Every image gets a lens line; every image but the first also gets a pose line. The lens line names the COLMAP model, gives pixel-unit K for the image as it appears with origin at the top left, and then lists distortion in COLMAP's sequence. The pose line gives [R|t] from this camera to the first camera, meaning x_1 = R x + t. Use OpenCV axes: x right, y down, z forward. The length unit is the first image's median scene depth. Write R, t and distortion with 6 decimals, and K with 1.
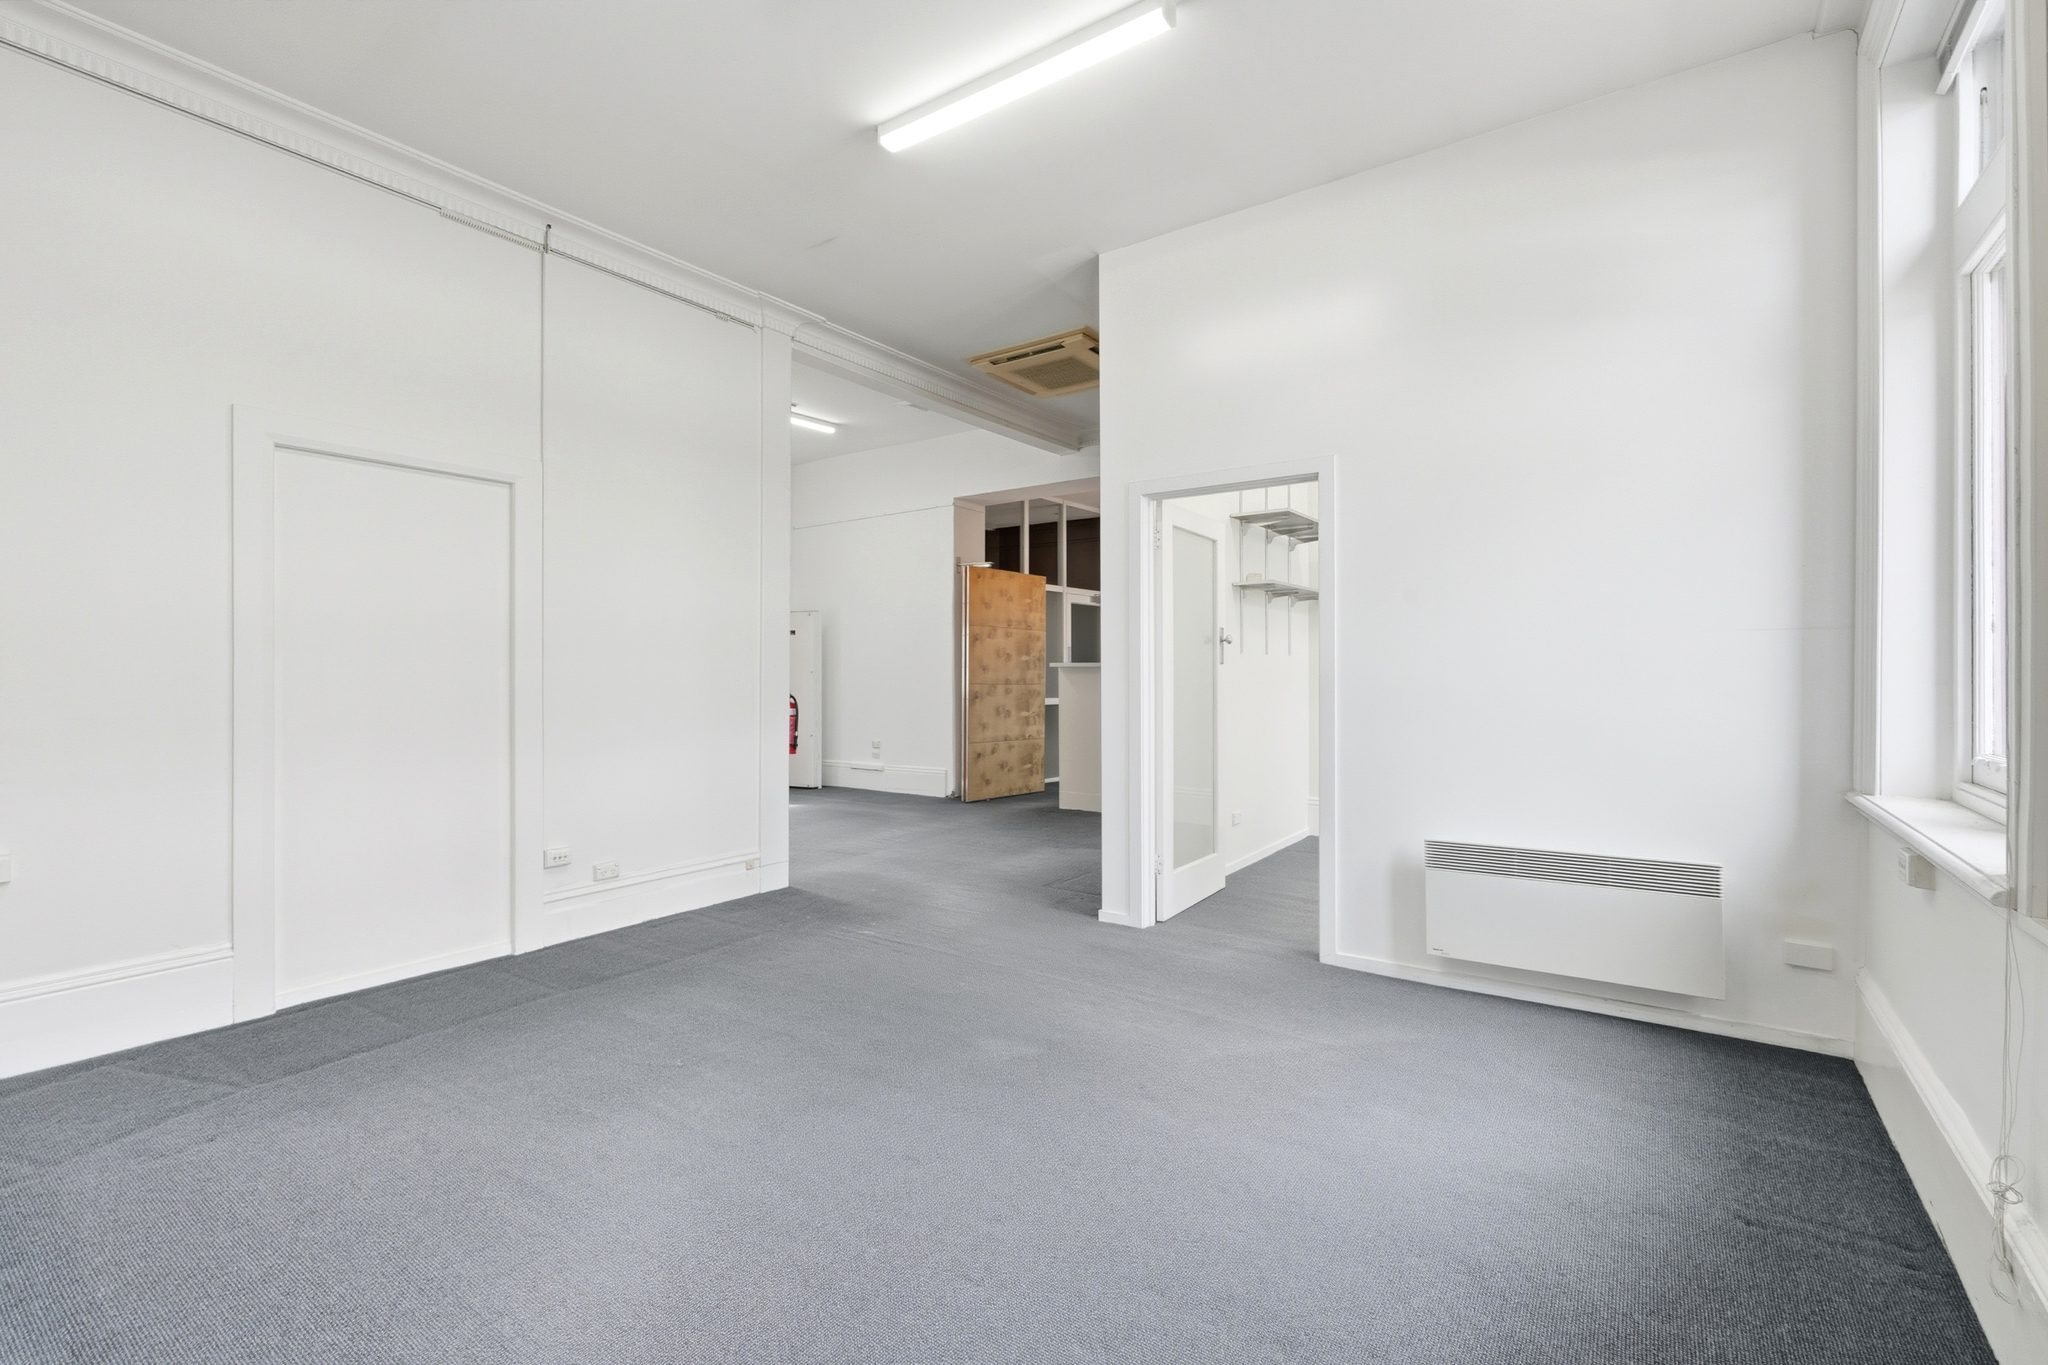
lens RADIAL K [[900.8, 0, 1020.1], [0, 900.8, 676.5], [0, 0, 1]] dist [-0.000741, -0.000580]
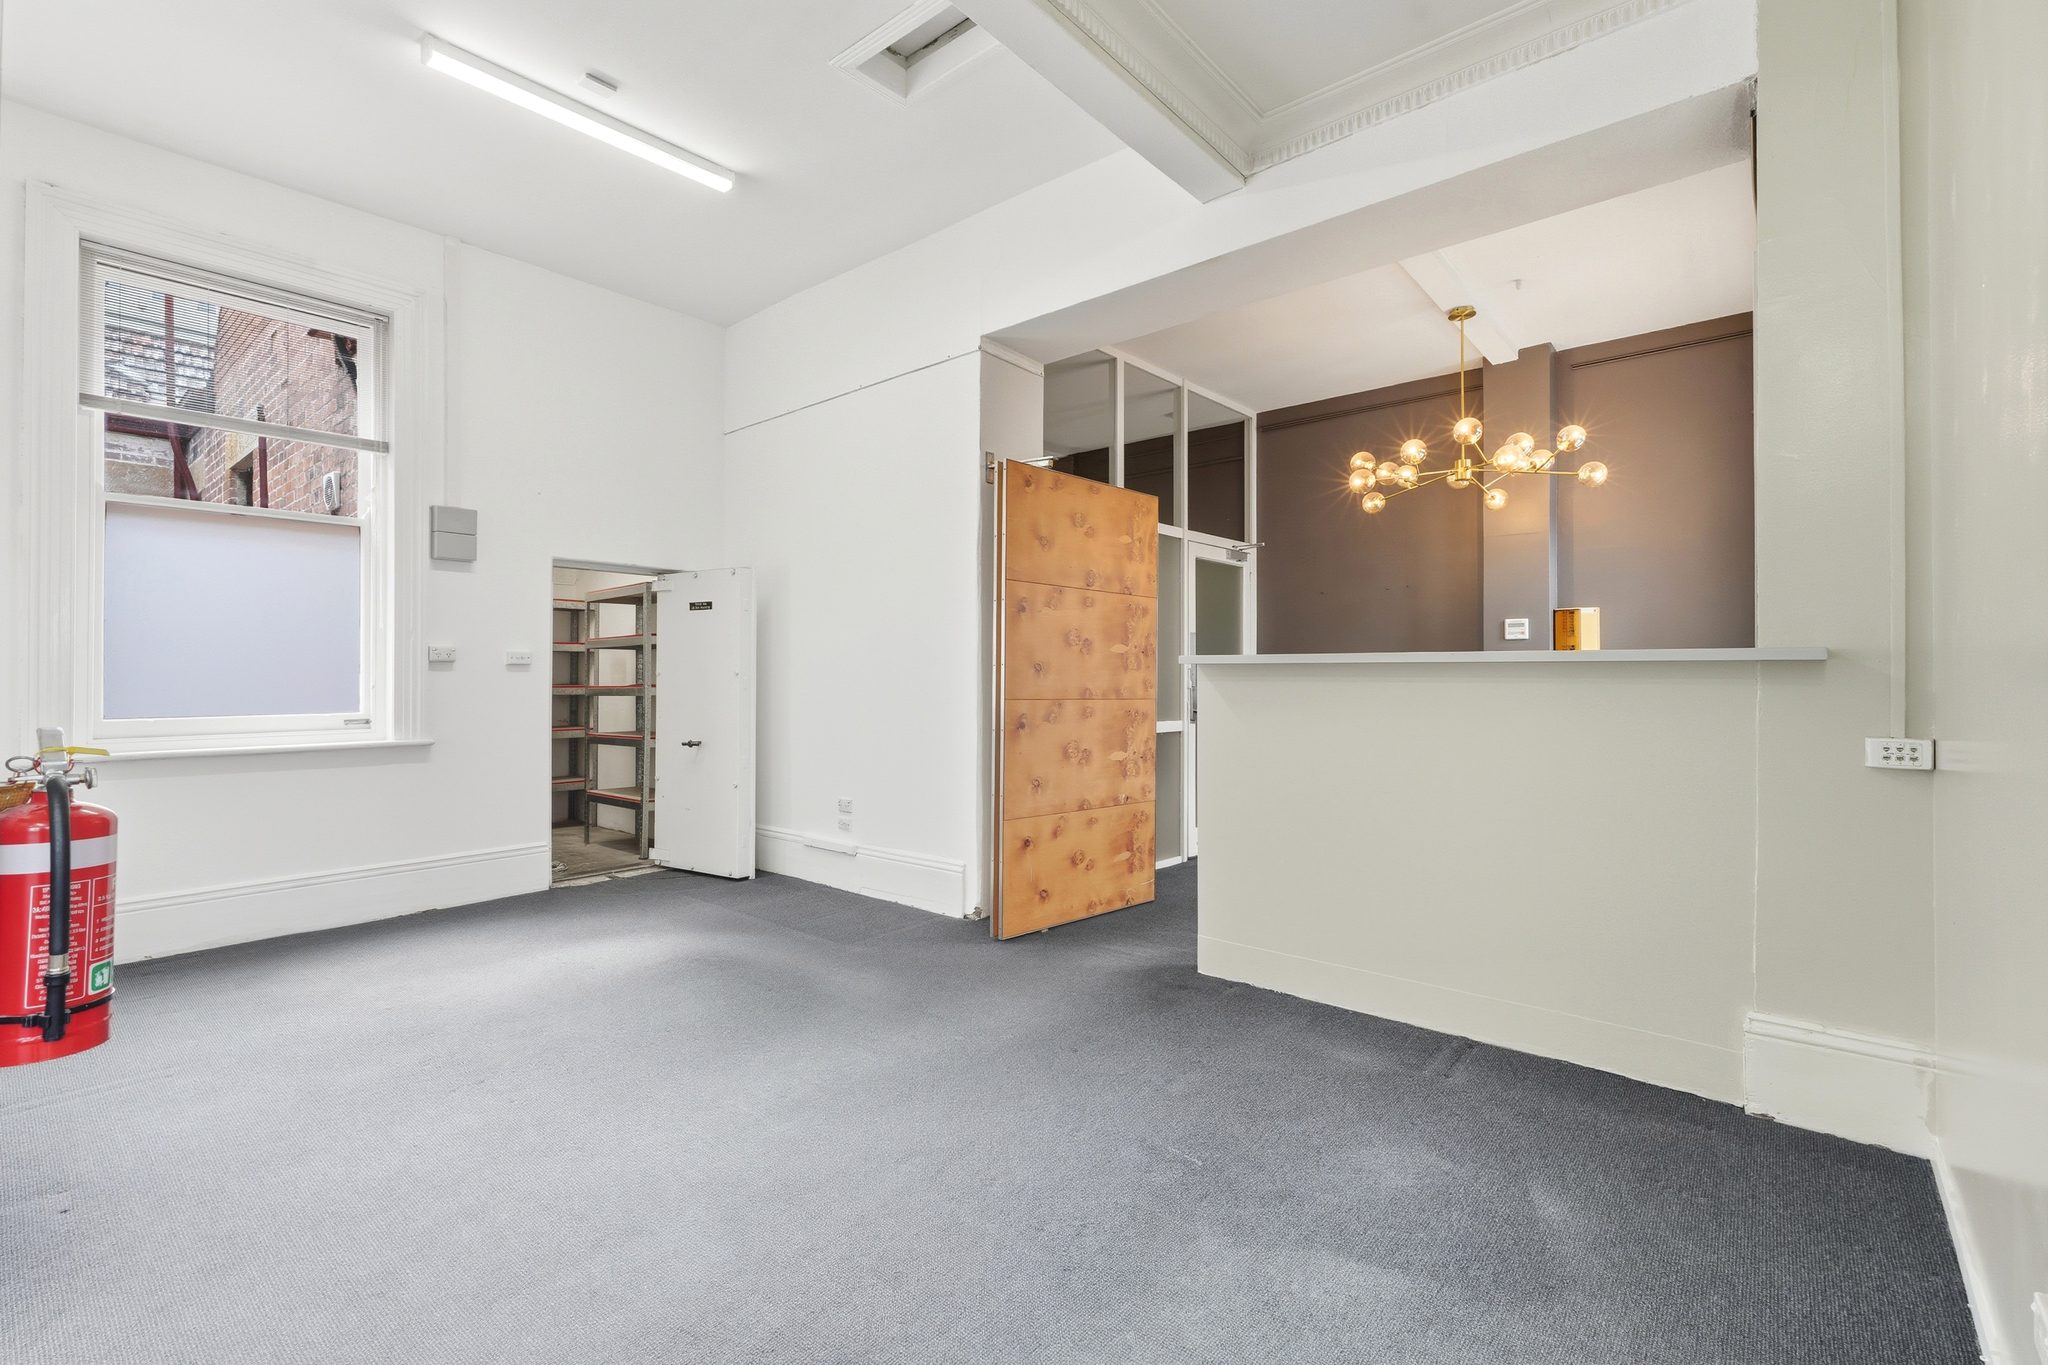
lens RADIAL K [[900.8, 0, 973.5], [0, 900.8, 663.6], [0, 0, 1]] dist [-0.000741, -0.000580]
pose [[0.989533, 0.003746, -0.144261, -0.002983], [-0.005204, 0.999939, -0.009732, -0.006235], [0.144216, 0.010381, 0.989492, 0.476918]]
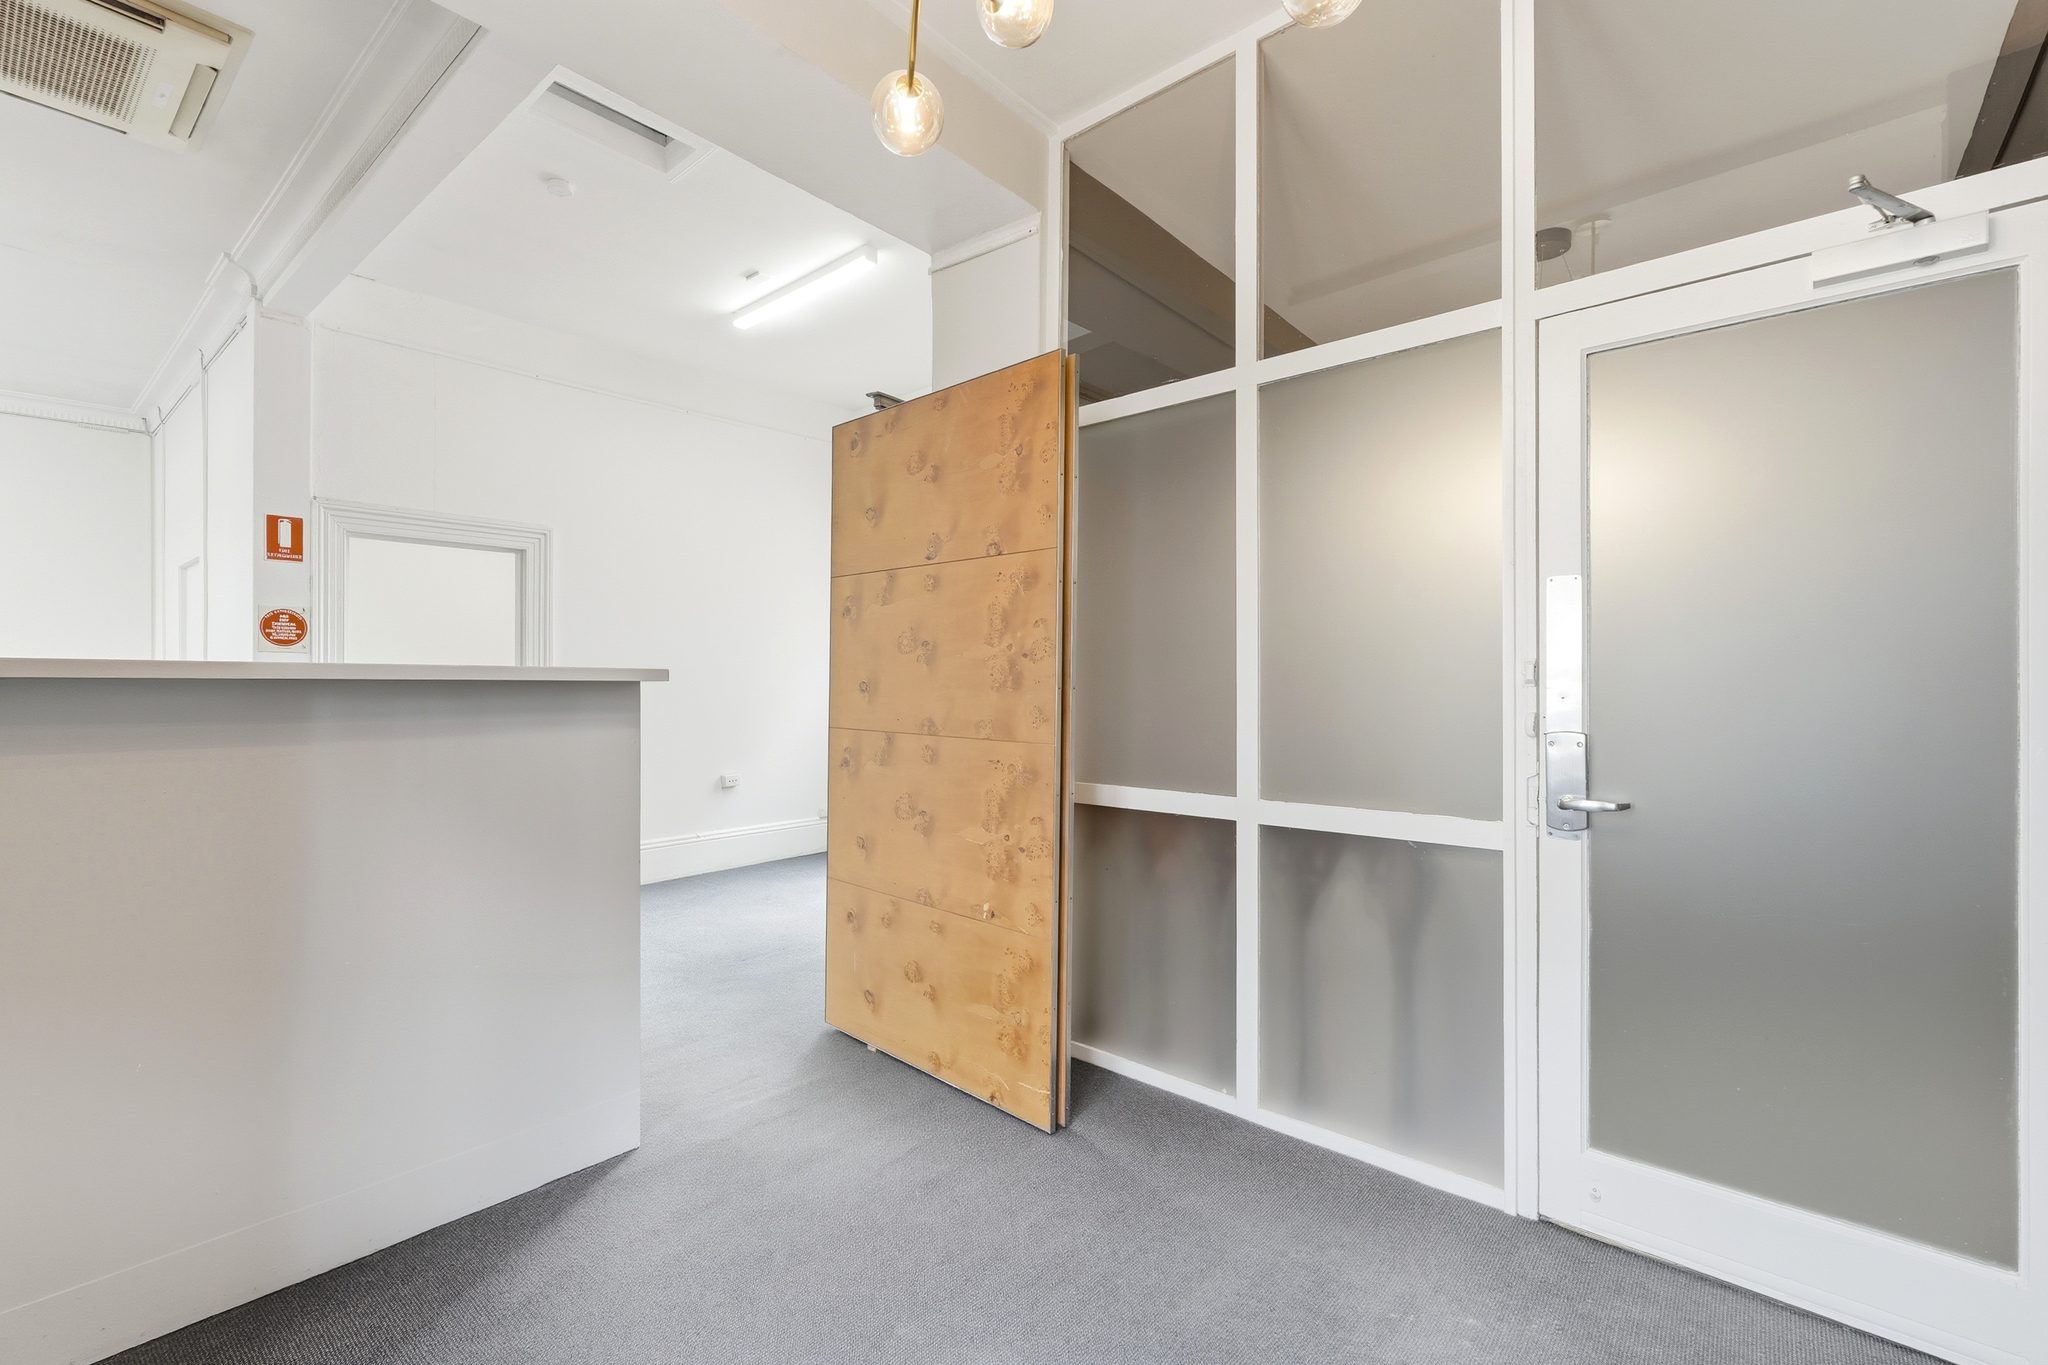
lens RADIAL K [[900.8, 0, 1037.0], [0, 900.8, 688.1], [0, 0, 1]] dist [-0.000741, -0.000580]
pose [[-0.099617, -0.001051, -0.995025, 0.306921], [0.002165, 0.999997, -0.001273, -0.008047], [0.995024, -0.002281, -0.099614, 1.055825]]
